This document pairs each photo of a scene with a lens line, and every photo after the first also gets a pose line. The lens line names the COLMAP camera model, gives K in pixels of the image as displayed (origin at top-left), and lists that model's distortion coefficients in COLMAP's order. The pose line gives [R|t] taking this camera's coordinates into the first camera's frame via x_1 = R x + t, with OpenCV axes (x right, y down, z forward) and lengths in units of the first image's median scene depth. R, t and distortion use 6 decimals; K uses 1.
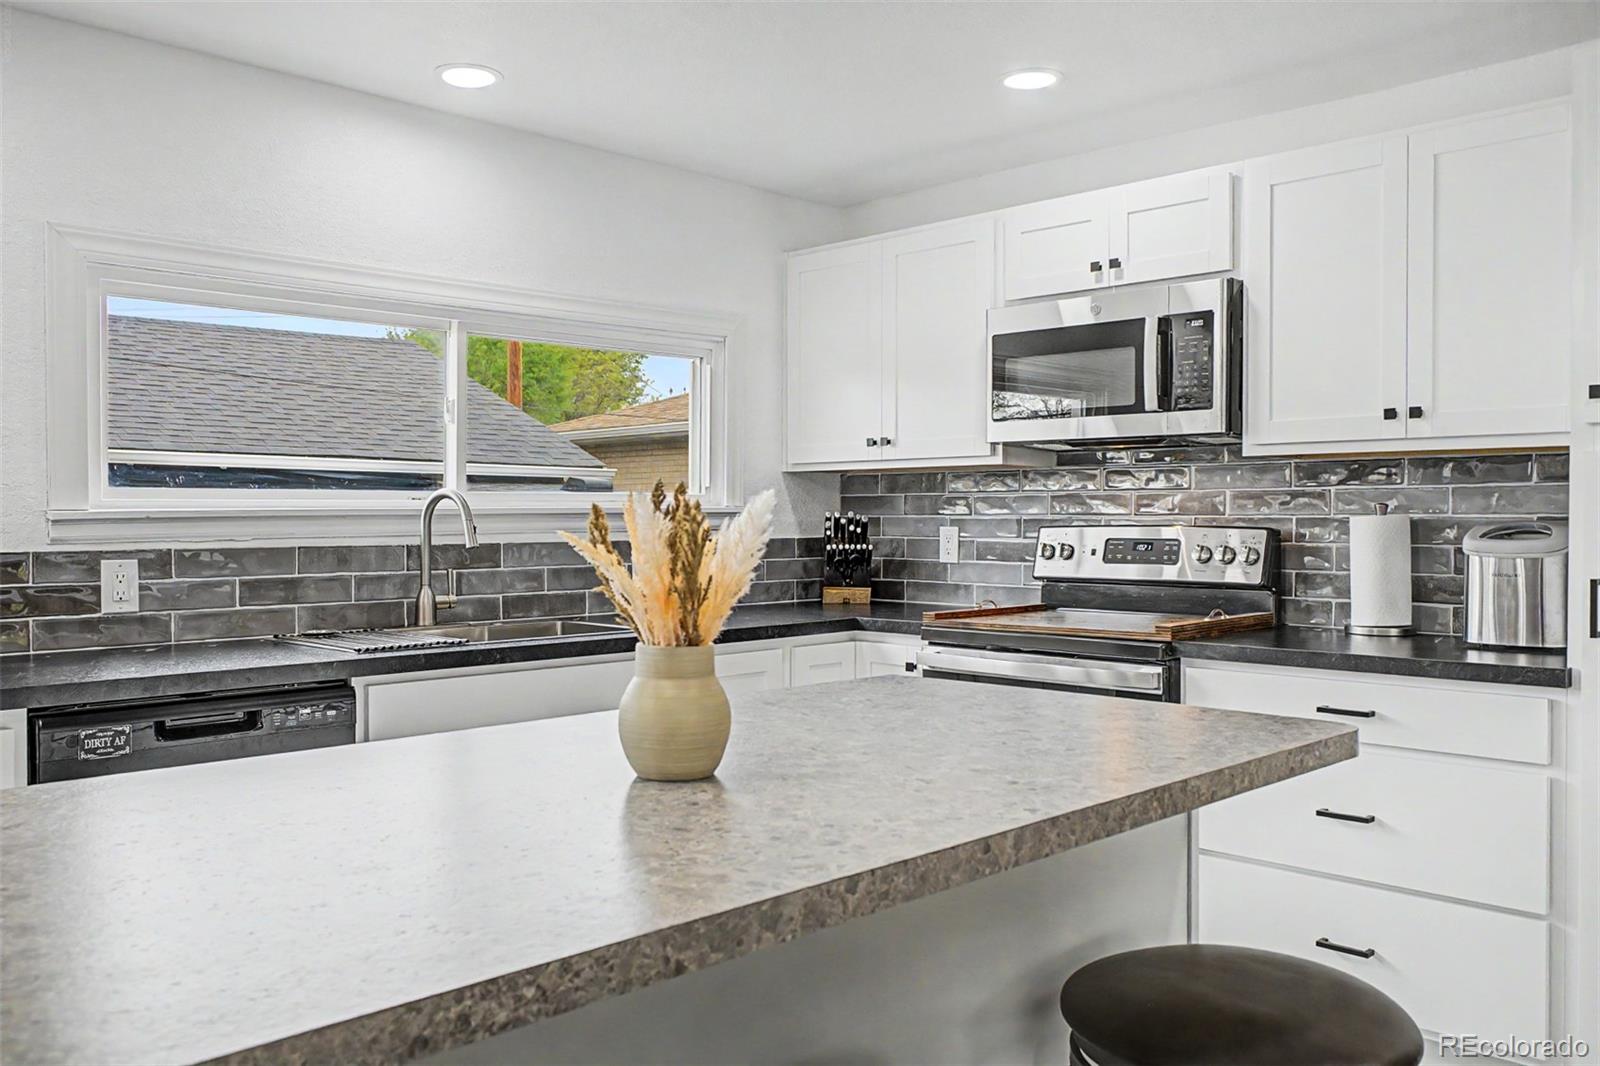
lens RADIAL K [[1313.8, 0, 808.8], [0, 1313.8, 533.9], [0, 0, 1]] dist [-0.011244, 0.001546]
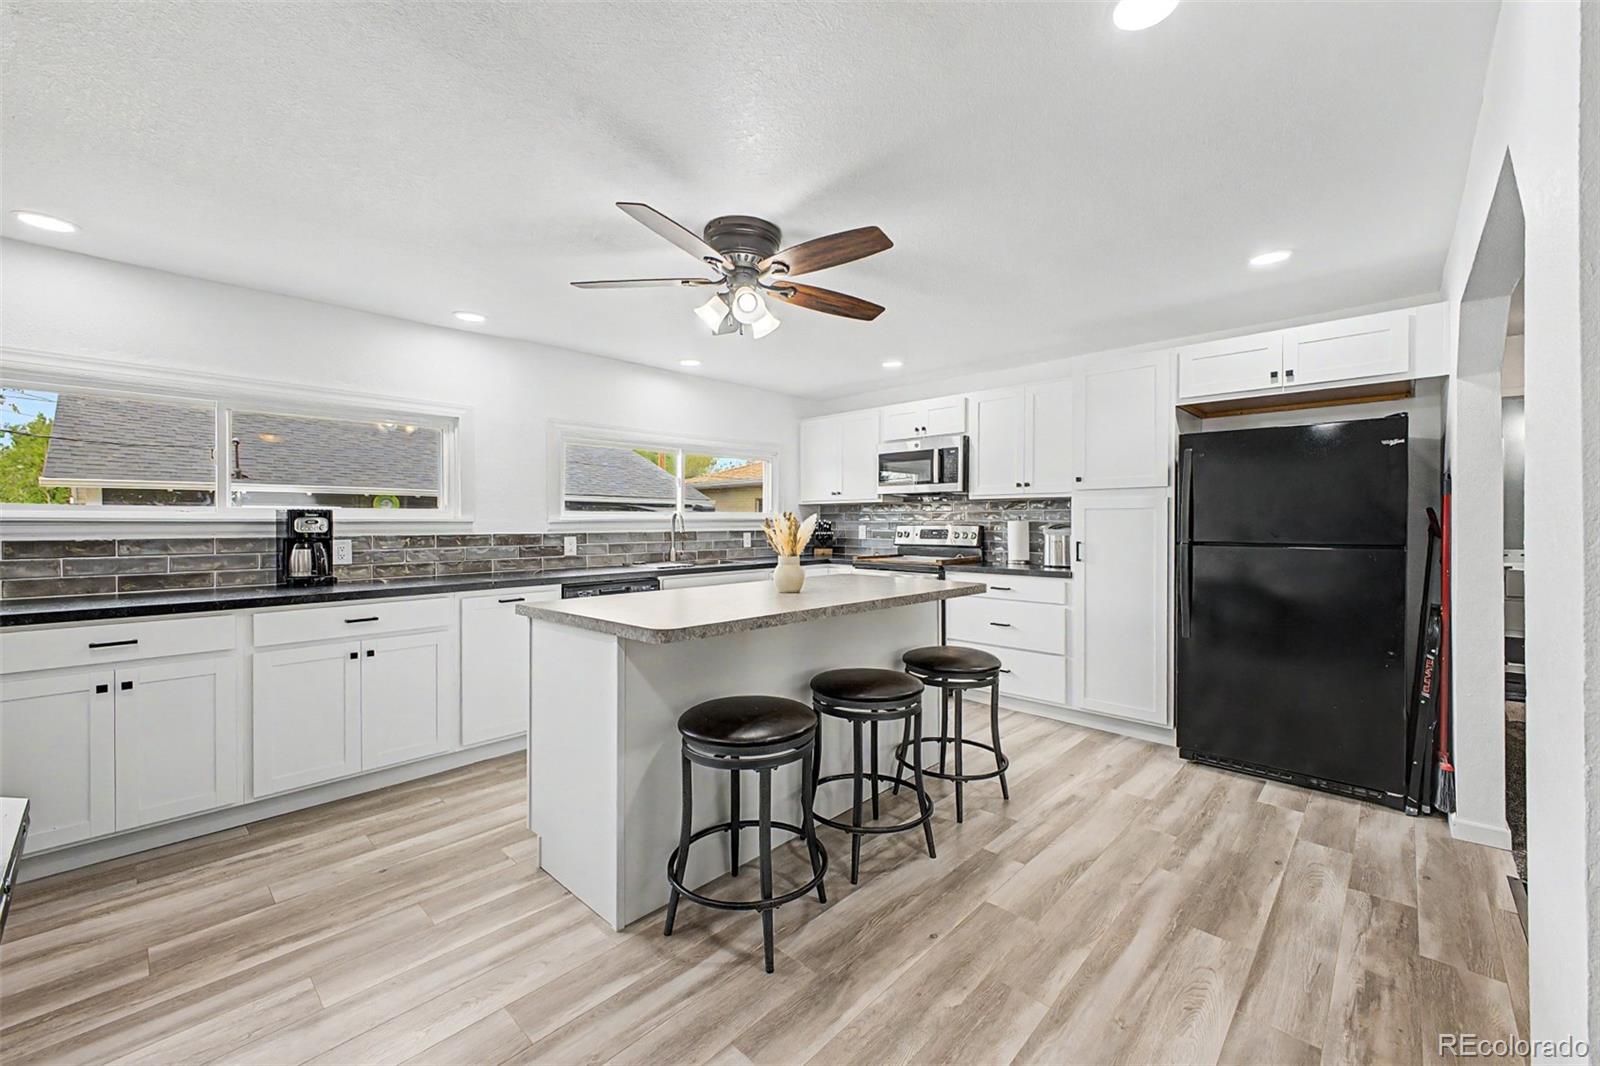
lens RADIAL K [[635.2, 0, 805.8], [0, 635.2, 529.7], [0, 0, 1]] dist [0.011593, -0.001506]
pose [[0.999813, -0.000704, 0.019320, -0.038898], [0.000738, 0.999998, -0.001752, 0.006712], [-0.019318, 0.001766, 0.999812, -0.329672]]
